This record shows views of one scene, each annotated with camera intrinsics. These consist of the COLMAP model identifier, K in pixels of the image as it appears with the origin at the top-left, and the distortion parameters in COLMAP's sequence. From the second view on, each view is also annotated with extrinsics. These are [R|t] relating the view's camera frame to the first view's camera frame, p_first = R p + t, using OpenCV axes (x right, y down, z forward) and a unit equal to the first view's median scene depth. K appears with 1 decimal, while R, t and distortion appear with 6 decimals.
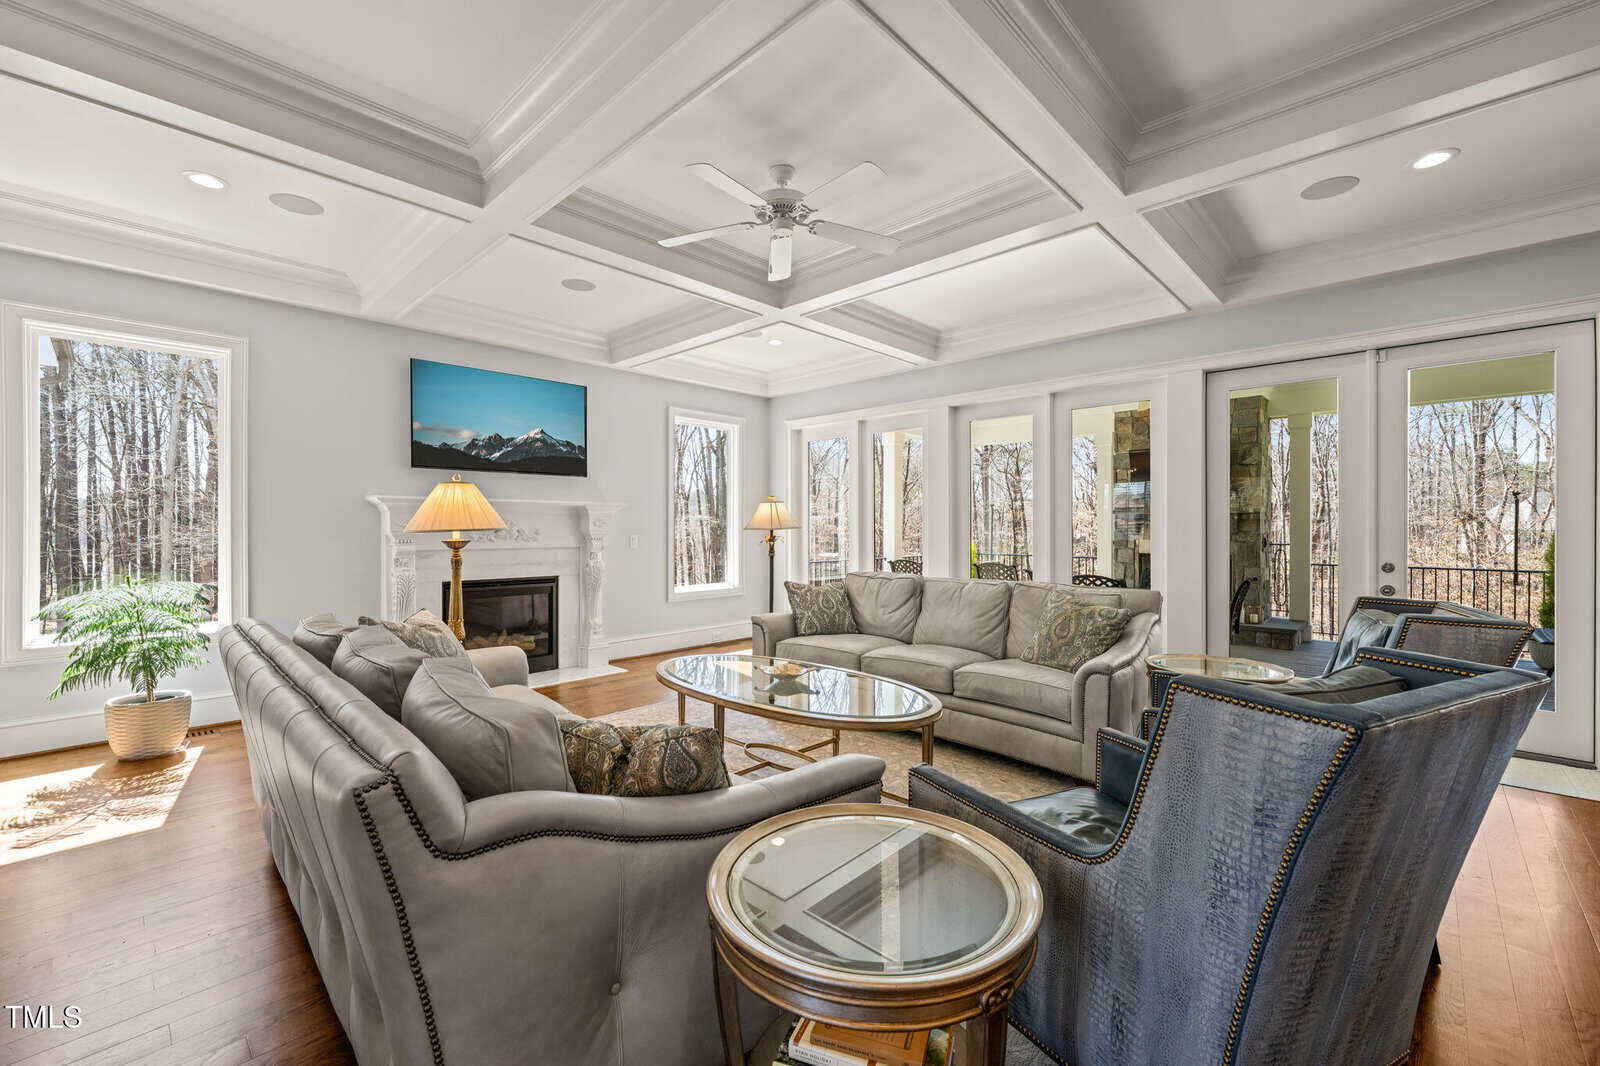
lens RADIAL K [[656.6, 0, 806.2], [0, 656.6, 530.8], [0, 0, 1]] dist [-0.005639, 0.000323]
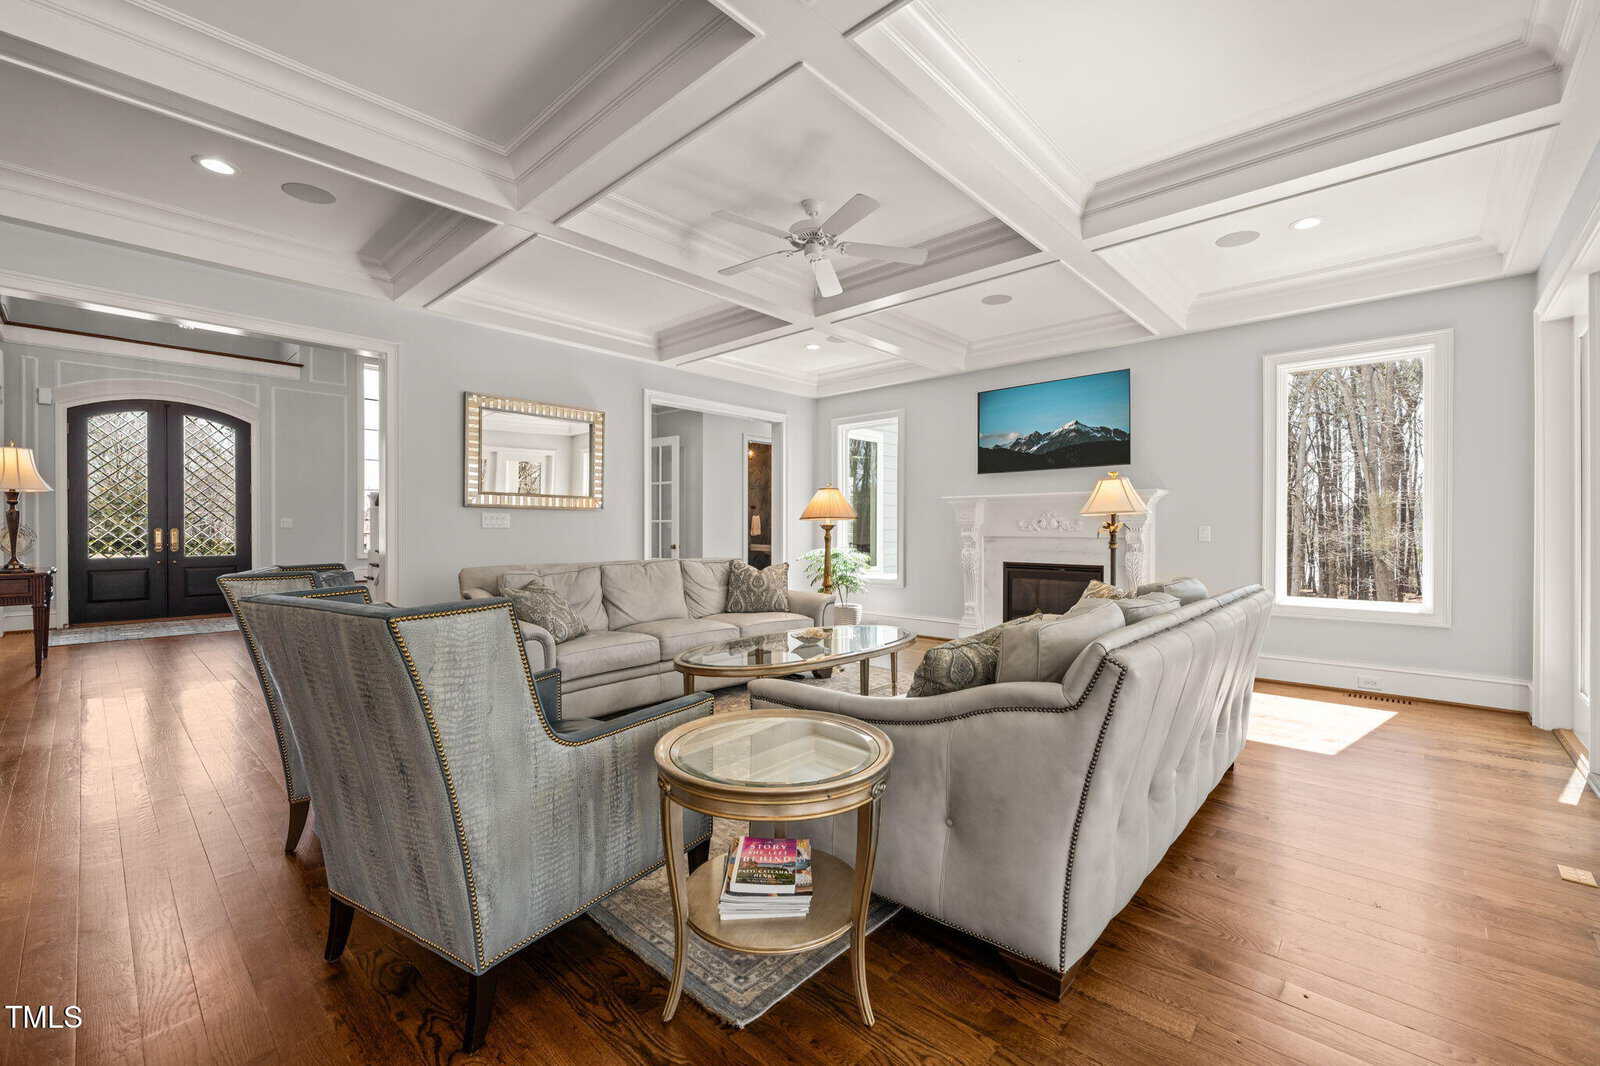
lens RADIAL K [[646.4, 0, 806.5], [0, 646.4, 527.4], [0, 0, 1]] dist [-0.003533, 0.000114]
pose [[0.018507, -0.000465, -0.999829, 0.603377], [-0.006148, 0.999981, -0.000578, 0.013202], [0.999810, 0.006158, 0.018504, 0.528827]]
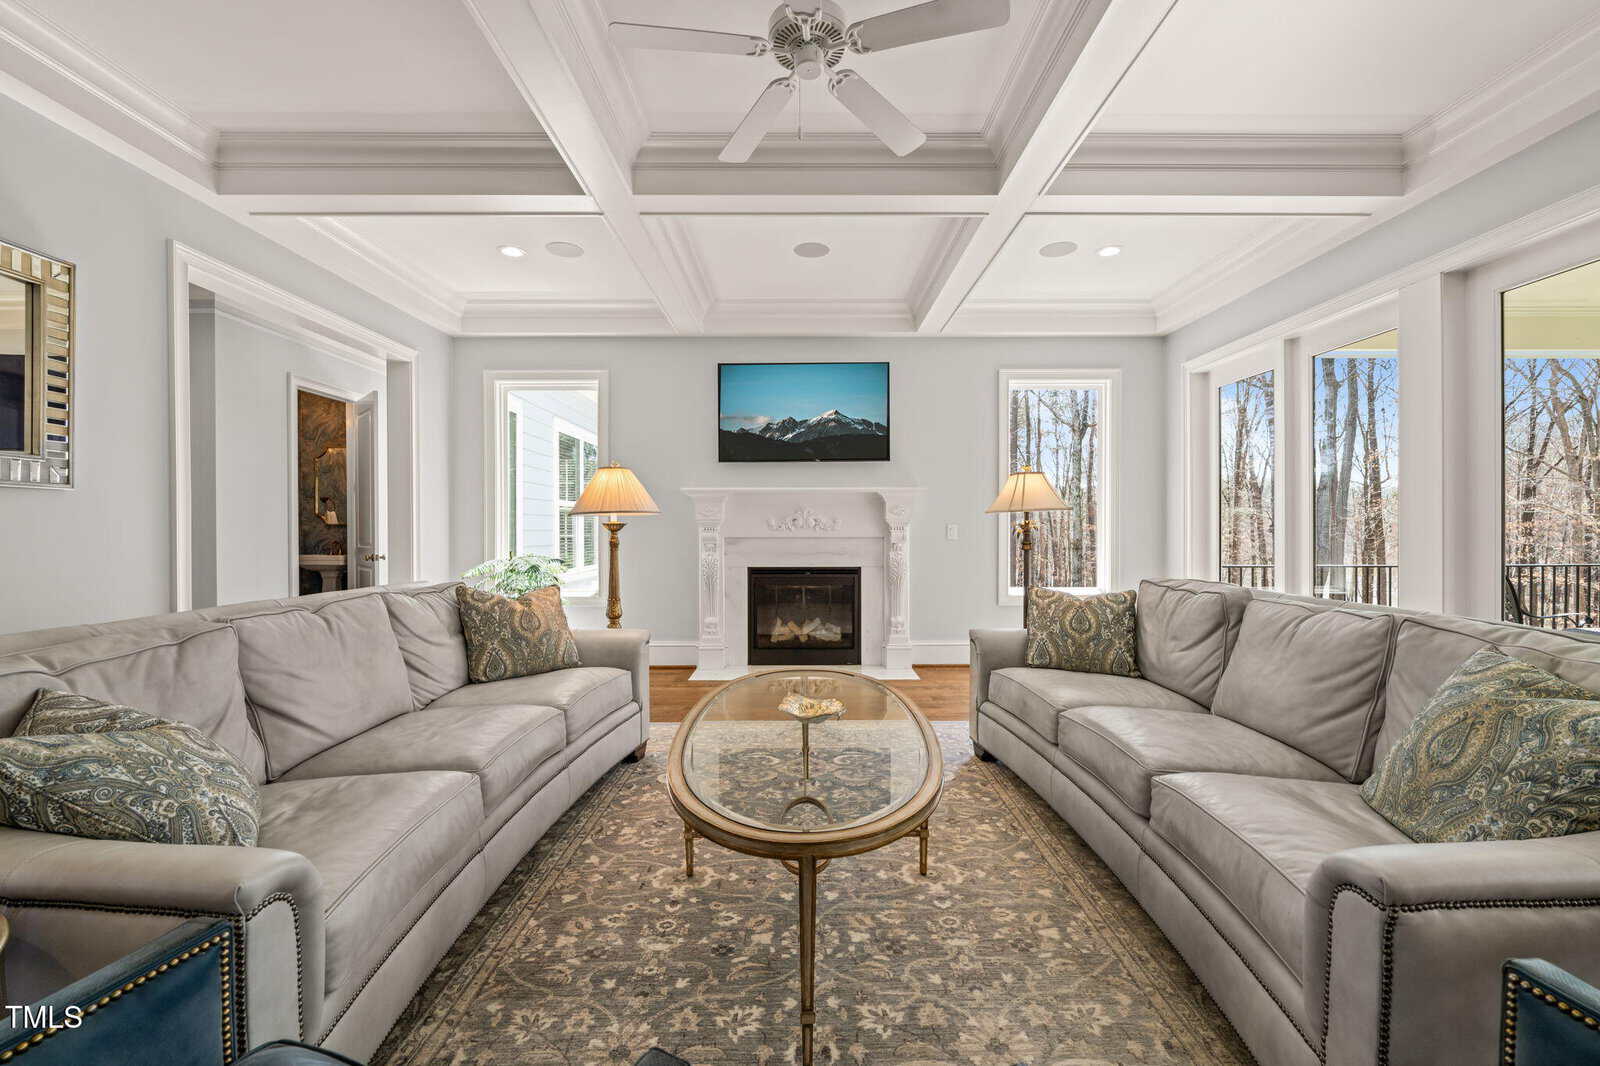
lens RADIAL K [[656.6, 0, 797.0], [0, 656.6, 532.5], [0, 0, 1]] dist [-0.005639, 0.000323]
pose [[0.688345, 0.004202, -0.725371, 0.248542], [-0.001063, 0.999988, 0.004784, 0.014515], [0.725382, -0.002522, 0.688342, 0.280958]]
